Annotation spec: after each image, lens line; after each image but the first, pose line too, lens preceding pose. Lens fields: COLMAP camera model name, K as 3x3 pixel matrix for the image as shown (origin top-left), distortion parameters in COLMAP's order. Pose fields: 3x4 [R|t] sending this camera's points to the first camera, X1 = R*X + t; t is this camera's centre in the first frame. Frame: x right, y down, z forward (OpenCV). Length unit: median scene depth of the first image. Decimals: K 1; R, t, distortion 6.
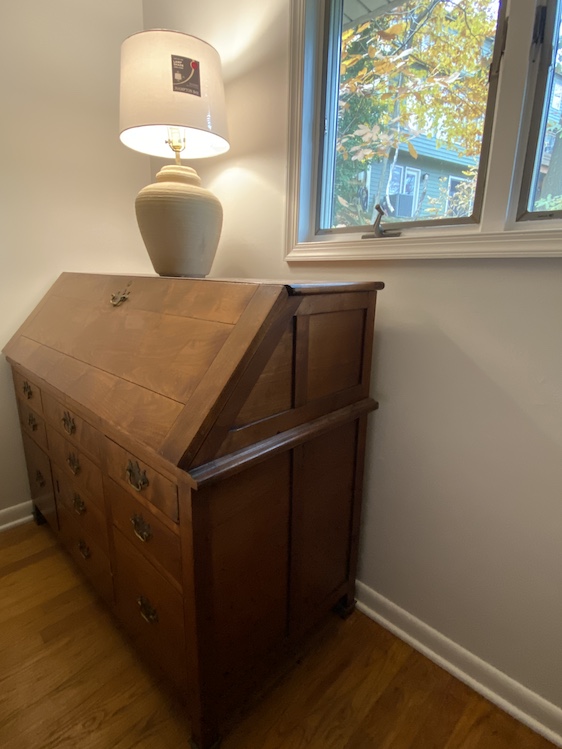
lens RADIAL K [[394.6, 0, 281.6], [0, 394.6, 371.2], [0, 0, 1]] dist [0.030777, -0.015637]
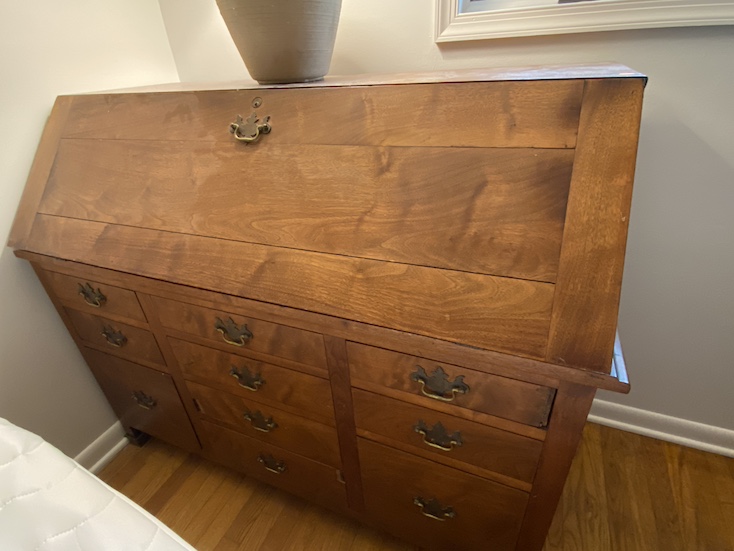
lens RADIAL K [[386.7, 0, 367.8], [0, 386.7, 278.7], [0, 0, 1]] dist [0.030777, -0.015637]
pose [[0.929352, -0.248768, 0.272800, -0.504375], [0.165737, 0.941379, 0.293832, -0.122266], [-0.329904, -0.227861, 0.916102, 0.339579]]
